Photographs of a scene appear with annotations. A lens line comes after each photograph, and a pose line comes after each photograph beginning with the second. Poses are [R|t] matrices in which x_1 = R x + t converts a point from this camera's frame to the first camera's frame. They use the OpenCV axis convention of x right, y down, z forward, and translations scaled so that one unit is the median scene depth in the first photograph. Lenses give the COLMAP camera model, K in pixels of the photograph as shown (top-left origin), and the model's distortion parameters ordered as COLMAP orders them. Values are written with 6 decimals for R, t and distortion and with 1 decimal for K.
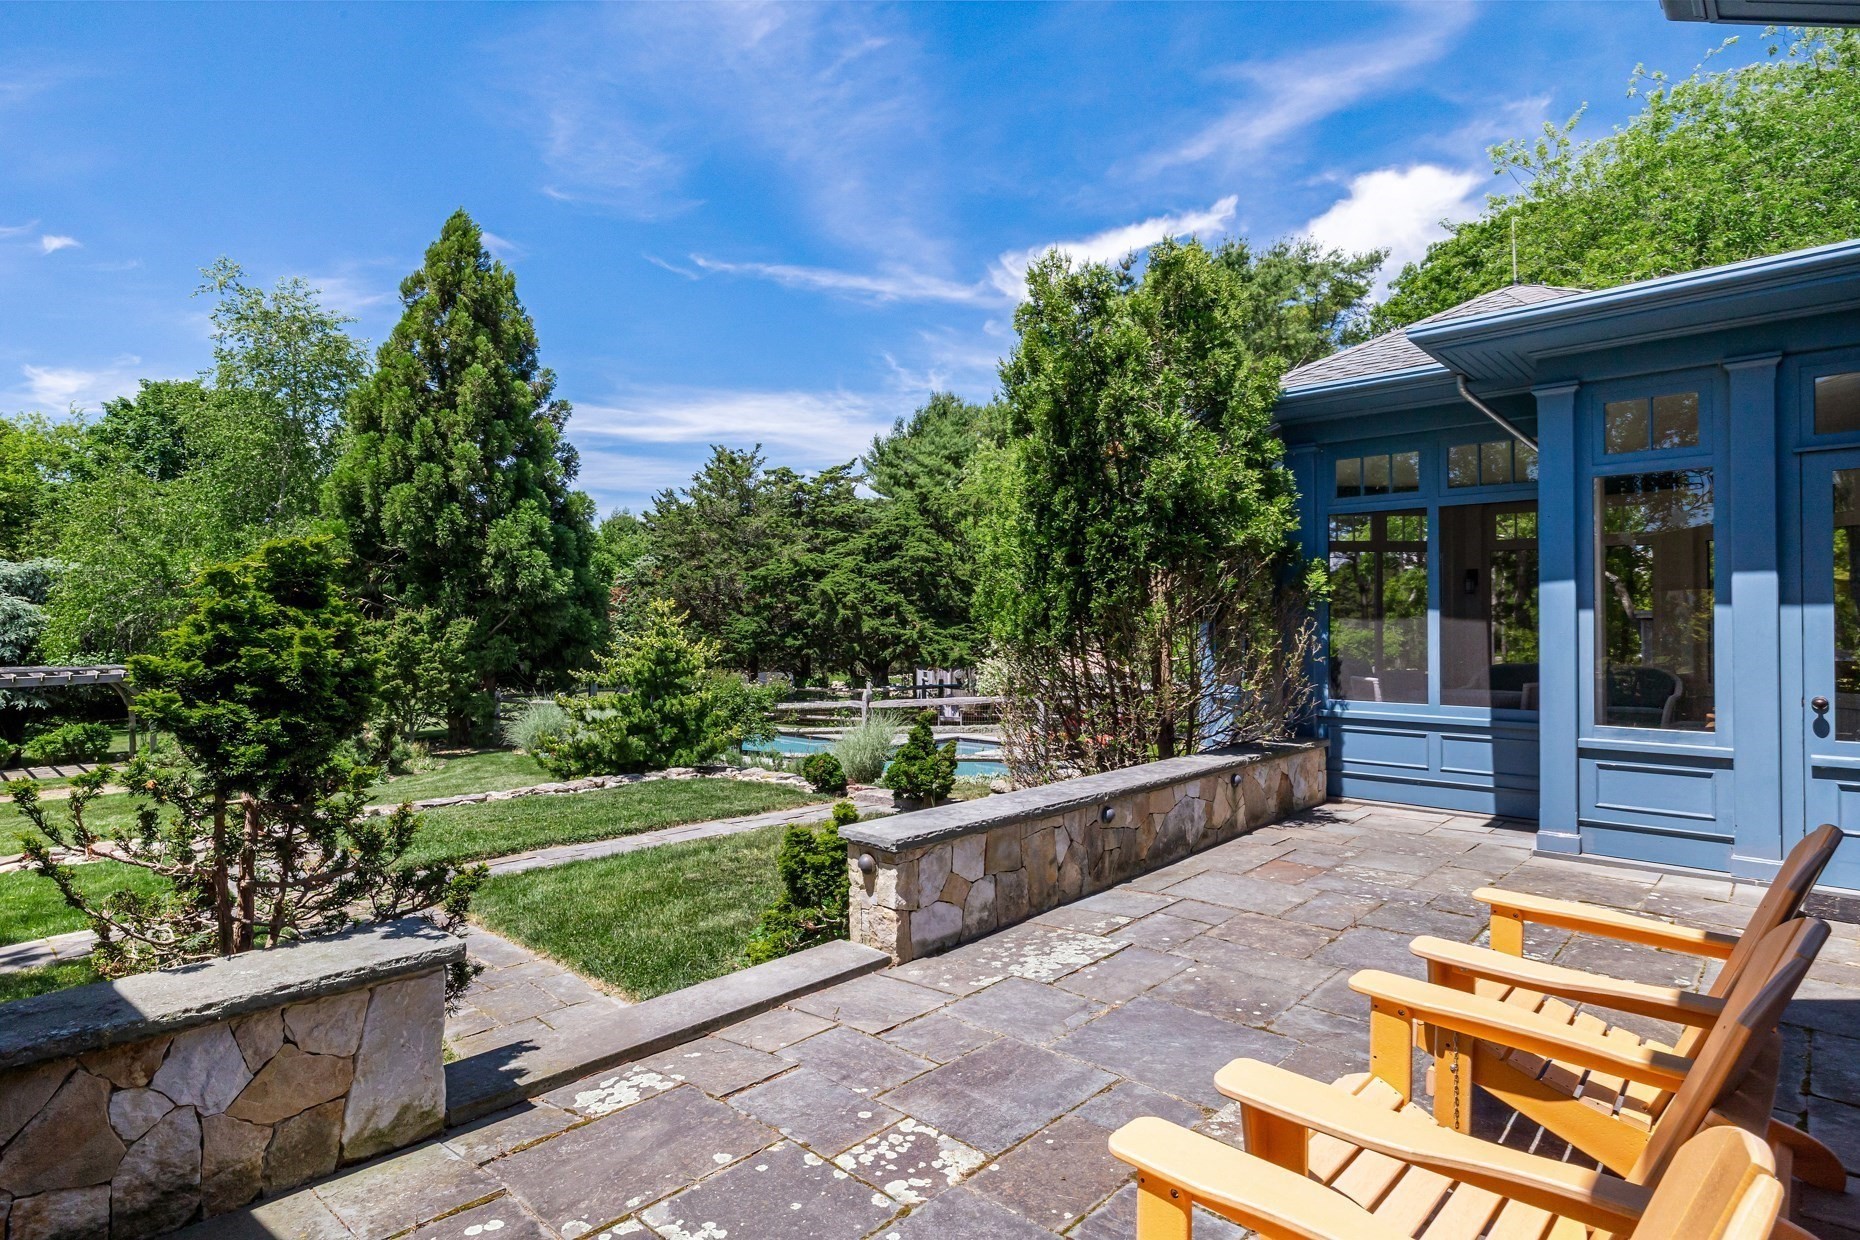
lens RADIAL K [[979.1, 0, 923.4], [0, 979.1, 611.6], [0, 0, 1]] dist [0.001784, 0.000073]
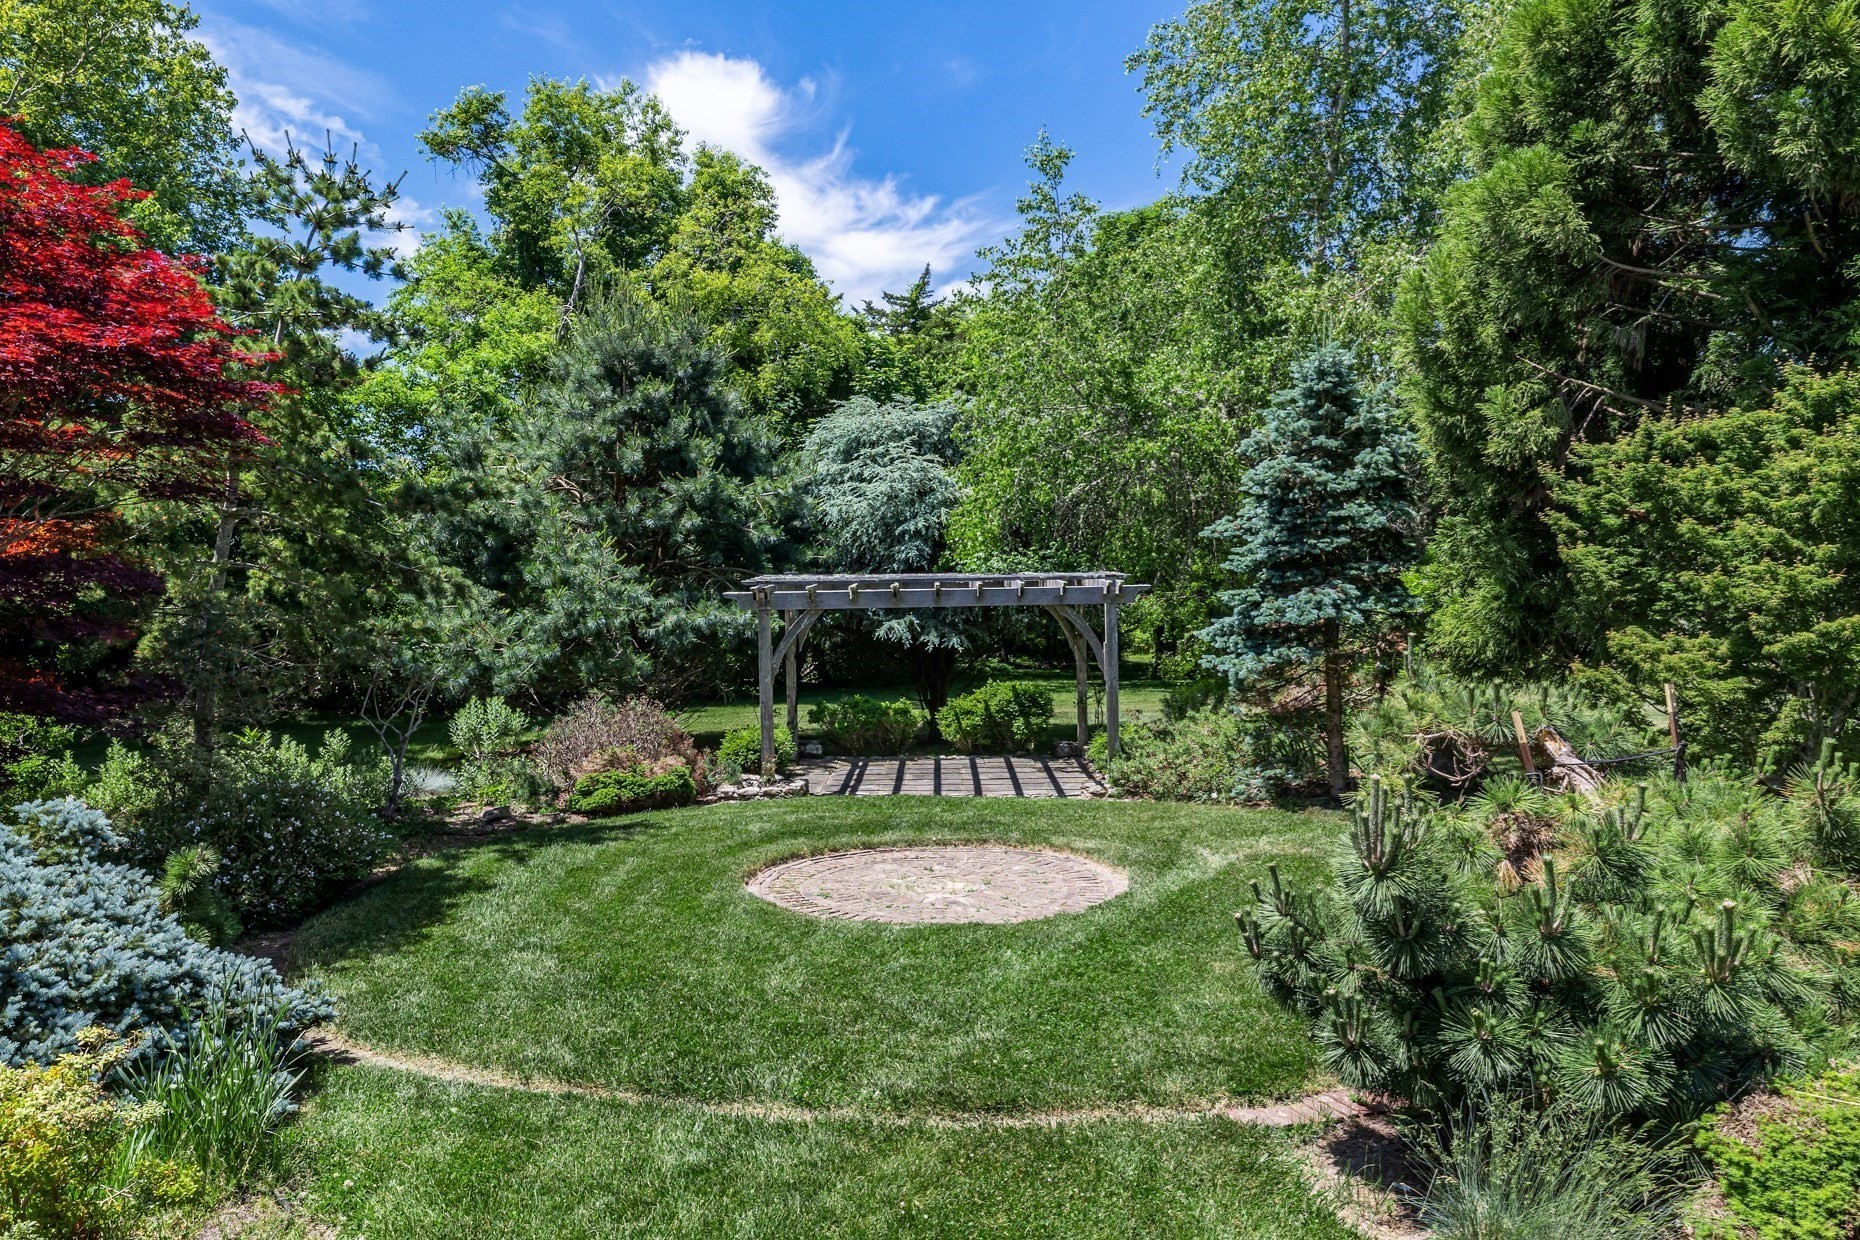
lens RADIAL K [[1224.8, 0, 927.6], [0, 1224.8, 611.6], [0, 0, 1]] dist [-0.000132, -0.000381]
pose [[0.680502, 0.020995, -0.732446, -2.286820], [0.018225, 0.998795, 0.045562, 0.255760], [0.732520, -0.044354, 0.679299, 2.944864]]
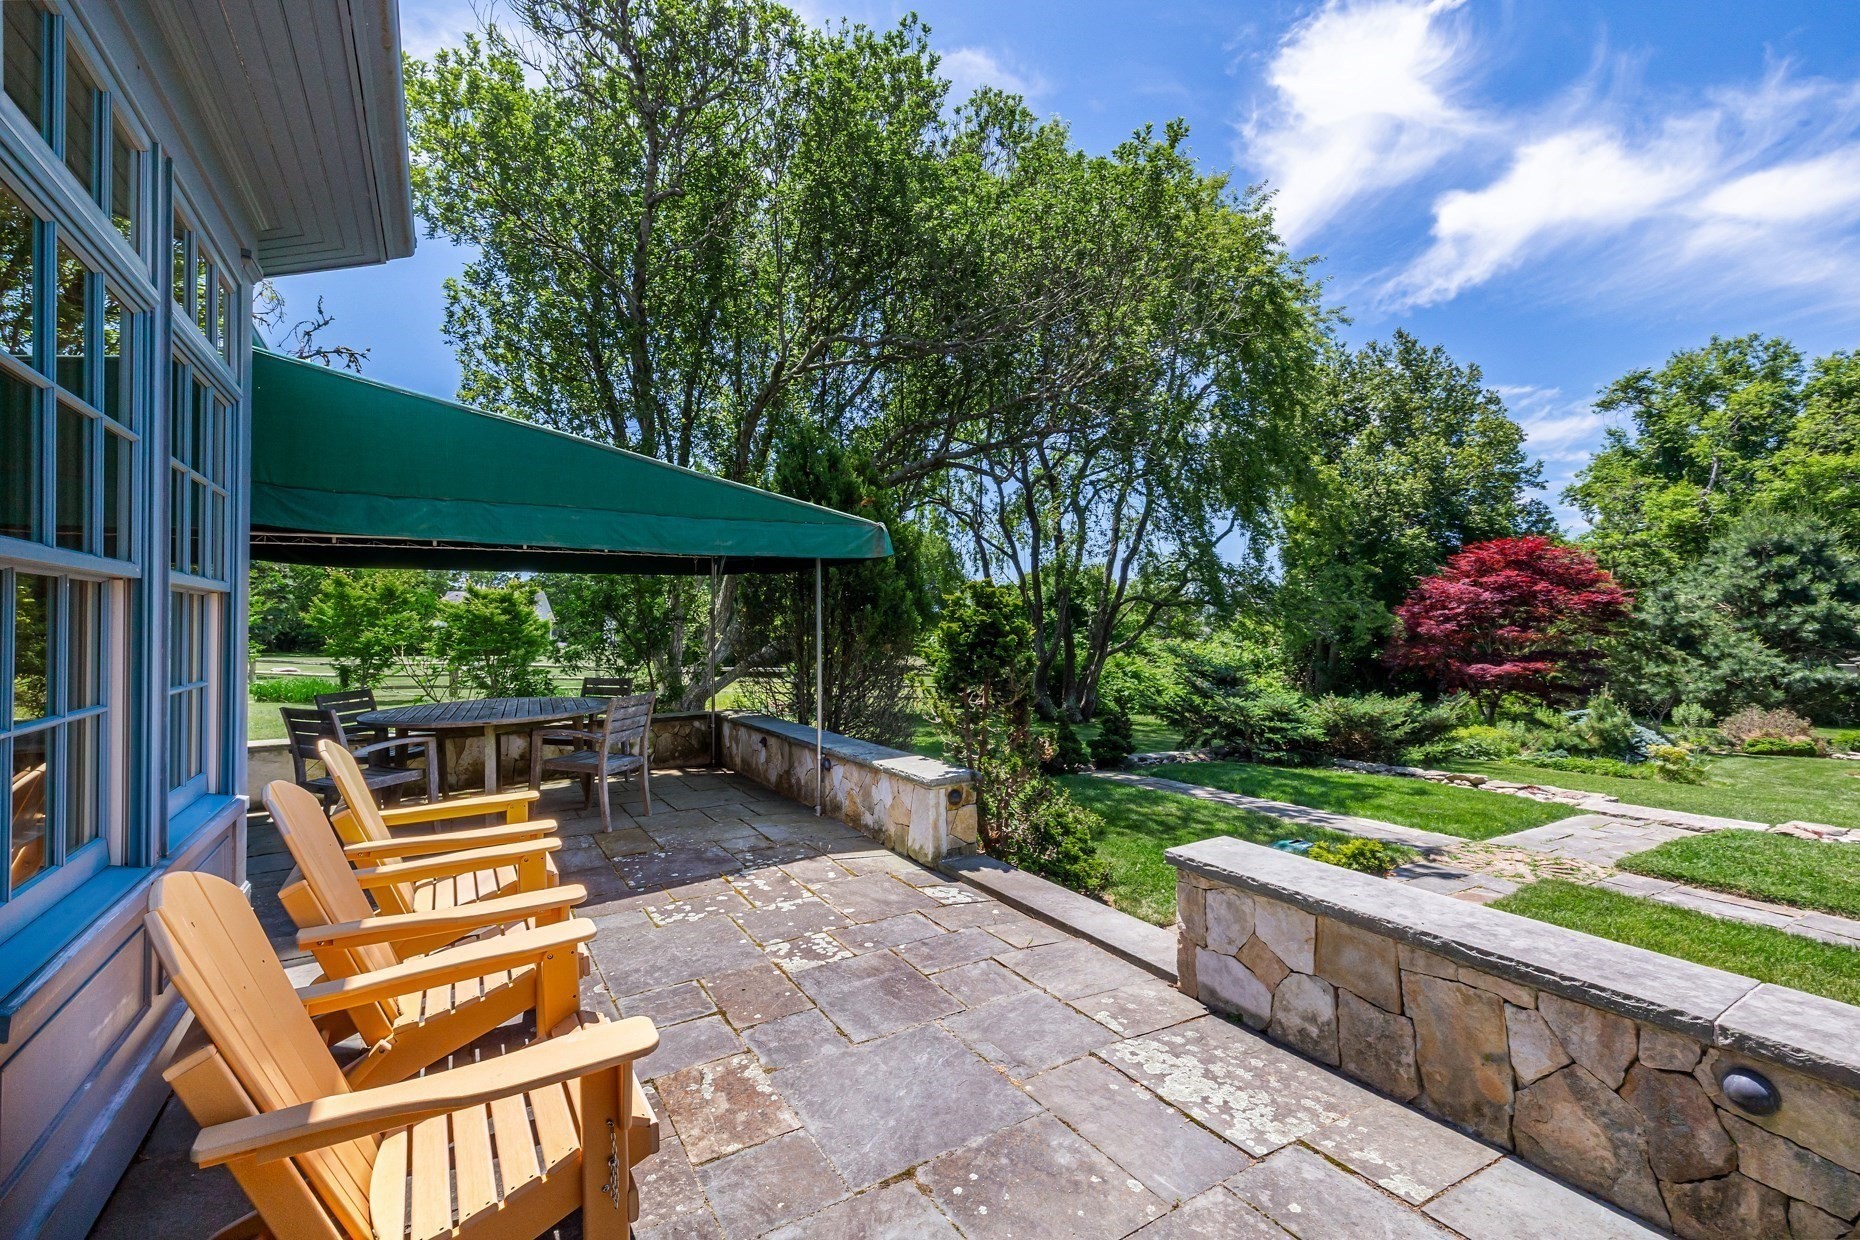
lens RADIAL K [[794.5, 0, 922.6], [0, 794.5, 612.8], [0, 0, 1]] dist [-0.000337, 0.000027]
pose [[-0.269643, -0.008942, -0.962919, 0.746143], [0.019091, 0.999711, -0.014630, 0.012409], [0.962771, -0.022328, -0.269394, 0.957637]]
